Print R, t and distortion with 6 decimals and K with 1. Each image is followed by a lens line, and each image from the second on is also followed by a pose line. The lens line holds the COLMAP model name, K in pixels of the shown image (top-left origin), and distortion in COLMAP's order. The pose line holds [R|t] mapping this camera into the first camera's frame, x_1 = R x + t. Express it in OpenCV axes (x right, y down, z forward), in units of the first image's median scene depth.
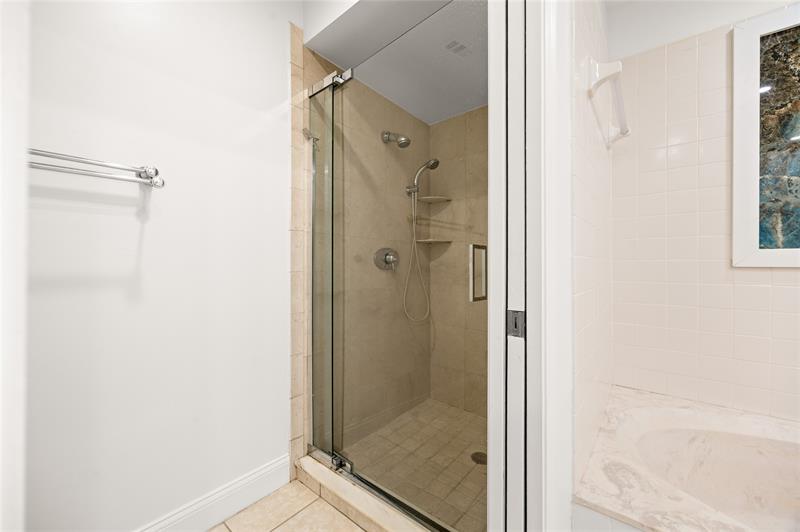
lens RADIAL K [[305.8, 0, 395.4], [0, 305.8, 266.4], [0, 0, 1]] dist [-0.000619, 0.000088]
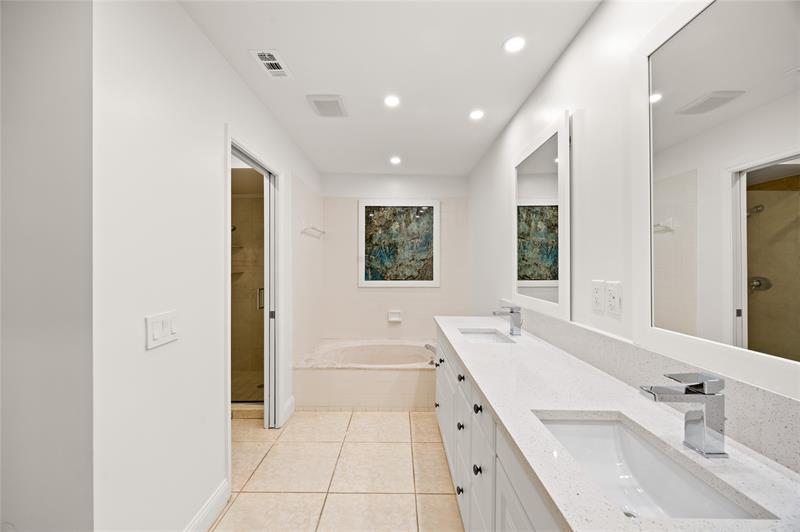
lens RADIAL K [[305.8, 0, 395.4], [0, 305.8, 266.4], [0, 0, 1]] dist [-0.000619, 0.000088]
pose [[0.774136, -0.000809, 0.633019, -0.386524], [-0.000557, 0.999998, 0.001960, -0.196552], [-0.633019, -0.001870, 0.774134, -1.379978]]
